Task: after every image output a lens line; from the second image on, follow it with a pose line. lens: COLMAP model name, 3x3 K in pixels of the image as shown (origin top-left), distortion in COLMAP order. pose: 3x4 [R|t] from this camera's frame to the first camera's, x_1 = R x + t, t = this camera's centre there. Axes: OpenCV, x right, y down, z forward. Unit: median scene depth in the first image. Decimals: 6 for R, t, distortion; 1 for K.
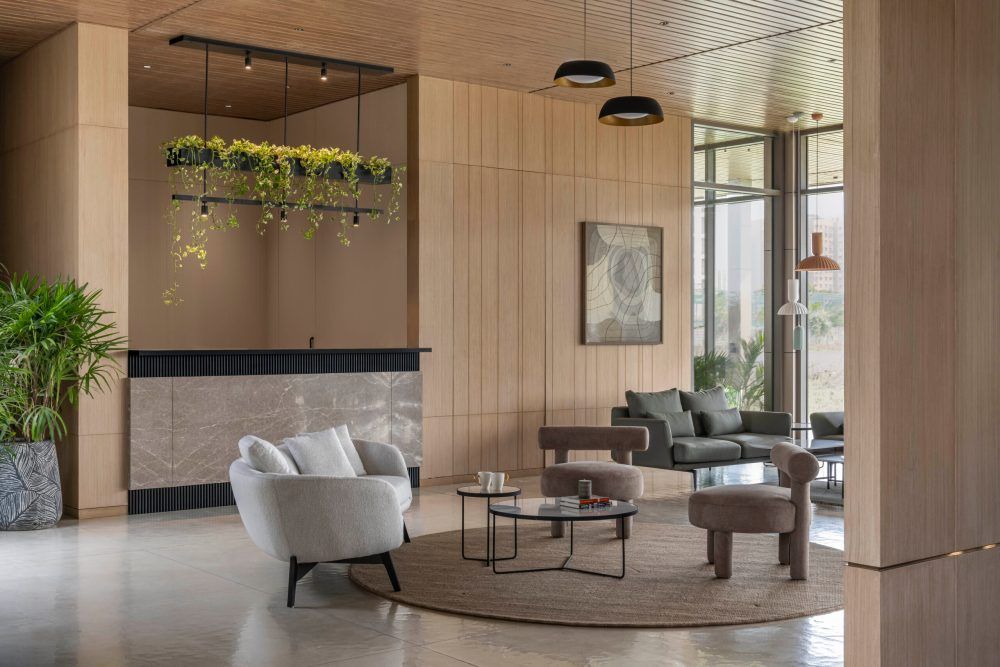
lens RADIAL K [[1246.4, 0, 500.0], [0, 1246.4, 333.5], [0, 0, 1]] dist [-0.011166, 0.013228]
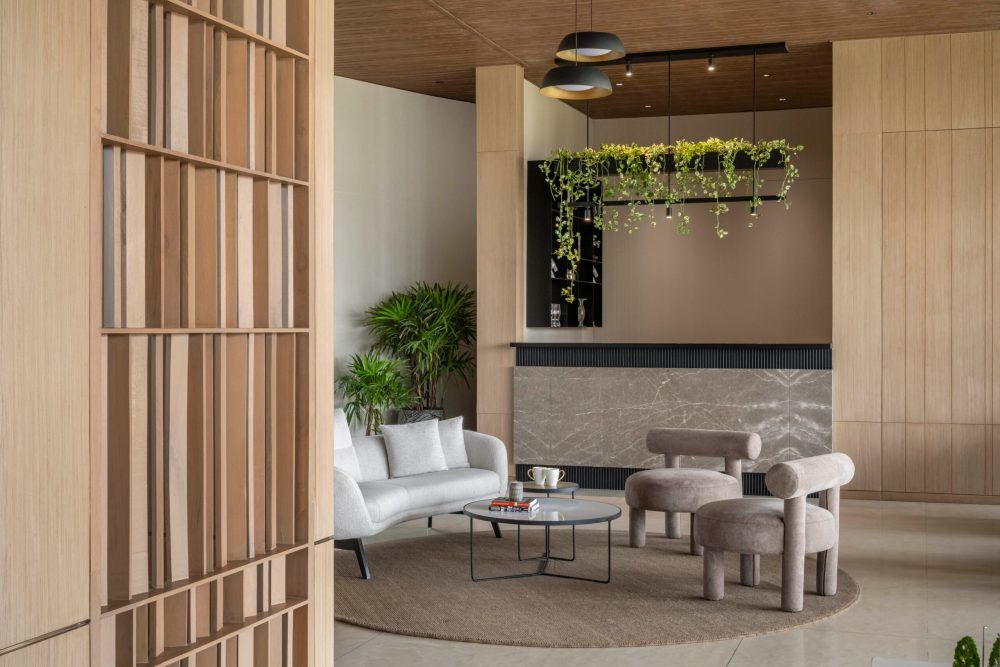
lens RADIAL K [[1246.4, 0, 500.0], [0, 1246.4, 333.5], [0, 0, 1]] dist [-0.011166, 0.013228]
pose [[0.539511, 0.001228, -0.841977, 0.508317], [-0.003282, 0.999994, -0.000644, 0.004813], [0.841972, 0.003111, 0.539512, 0.281801]]
